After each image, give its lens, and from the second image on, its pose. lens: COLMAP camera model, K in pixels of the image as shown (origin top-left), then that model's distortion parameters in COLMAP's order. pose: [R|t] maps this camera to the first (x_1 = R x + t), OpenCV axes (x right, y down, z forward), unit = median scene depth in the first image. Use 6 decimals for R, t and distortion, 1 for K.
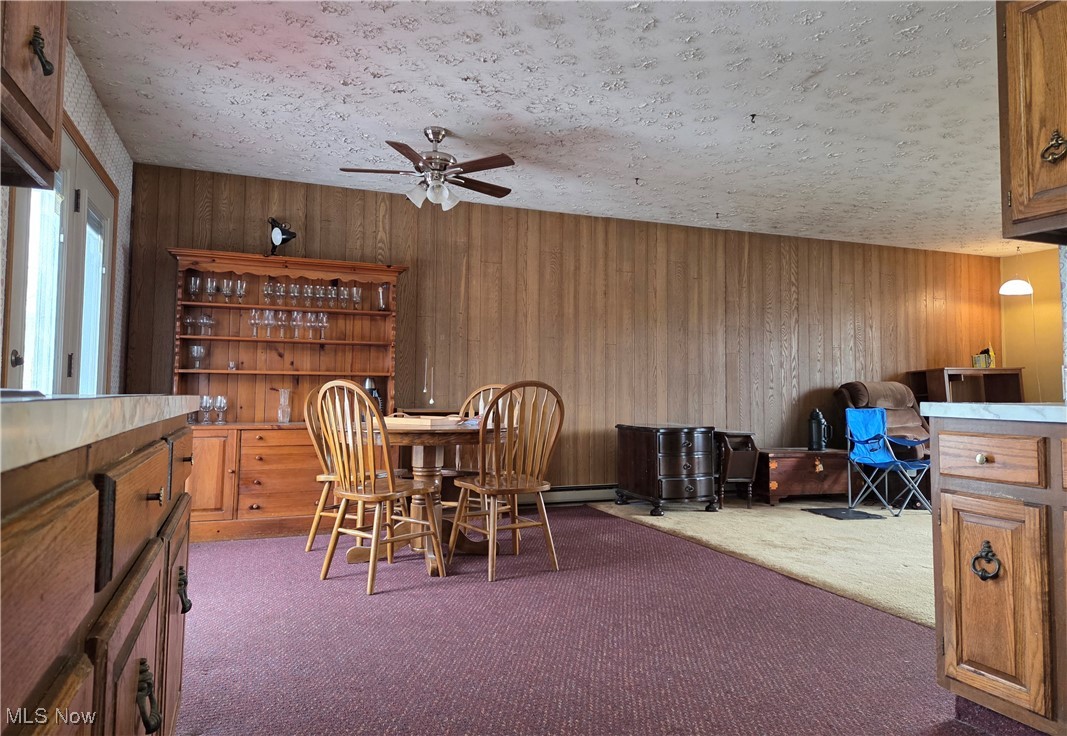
lens RADIAL K [[702.3, 0, 533.5], [0, 702.3, 368.0], [0, 0, 1]] dist [0.062702, 0.000177]
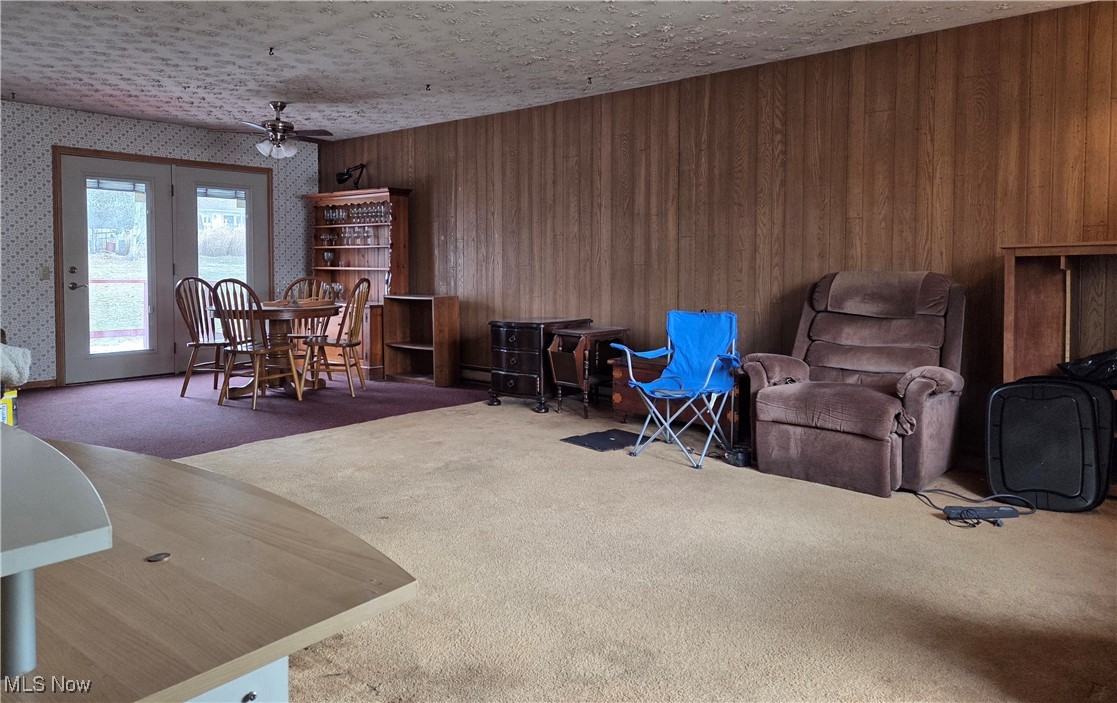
lens RADIAL K [[747.1, 0, 558.5], [0, 747.1, 292.7], [0, 0, 1]] dist [0.058814, -0.000287]
pose [[0.485530, 0.023979, -0.873891, 1.005726], [0.030796, 0.998534, 0.044509, 0.000001], [0.873677, -0.048523, 0.484080, 0.492392]]
